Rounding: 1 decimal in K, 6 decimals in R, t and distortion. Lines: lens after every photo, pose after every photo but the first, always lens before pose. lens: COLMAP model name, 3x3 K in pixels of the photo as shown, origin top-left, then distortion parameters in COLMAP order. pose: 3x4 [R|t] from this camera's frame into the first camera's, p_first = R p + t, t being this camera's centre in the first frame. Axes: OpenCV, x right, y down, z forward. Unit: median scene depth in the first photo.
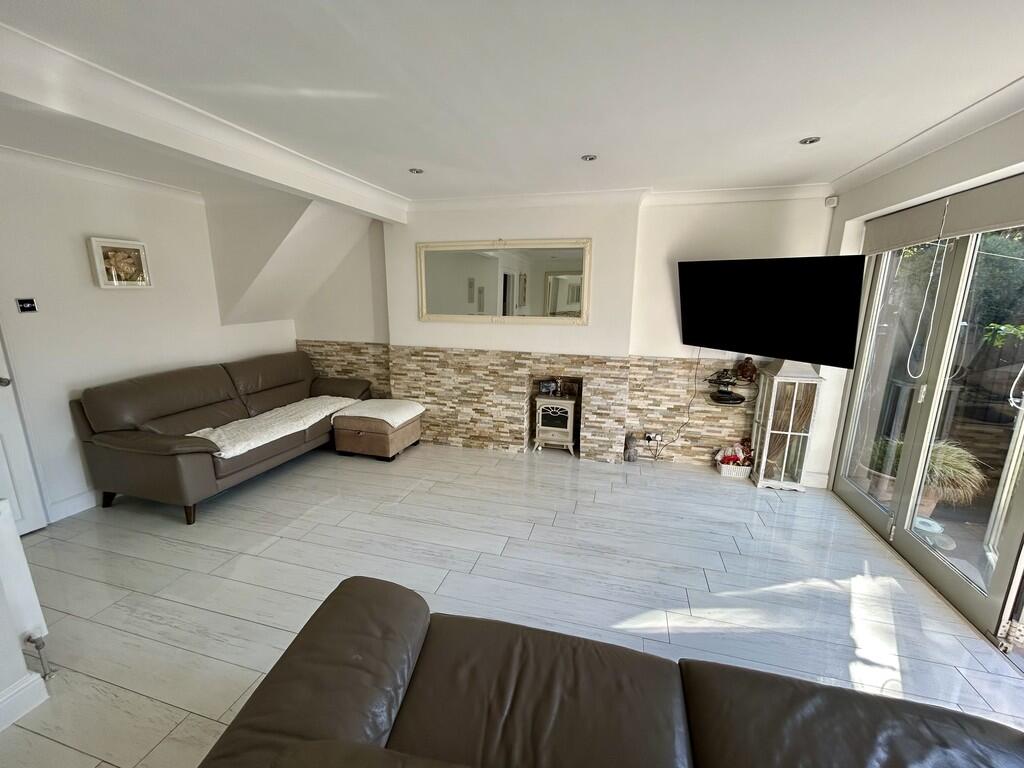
lens RADIAL K [[415.3, 0, 511.9], [0, 415.3, 384.7], [0, 0, 1]] dist [-0.002053, 0.000809]
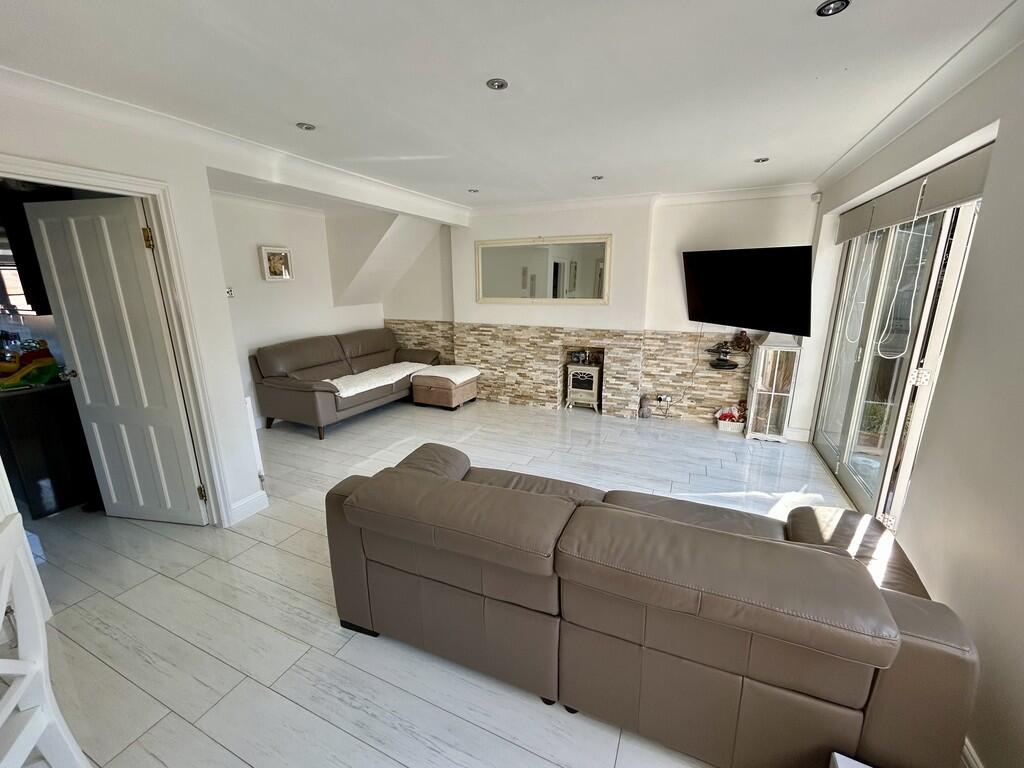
lens RADIAL K [[415.3, 0, 512.1], [0, 415.3, 384.6], [0, 0, 1]] dist [-0.002053, 0.000809]
pose [[0.987919, 0.023096, -0.153241, 0.092355], [-0.018553, 0.999347, 0.031006, 0.059920], [0.153858, -0.027788, 0.987702, -0.268918]]
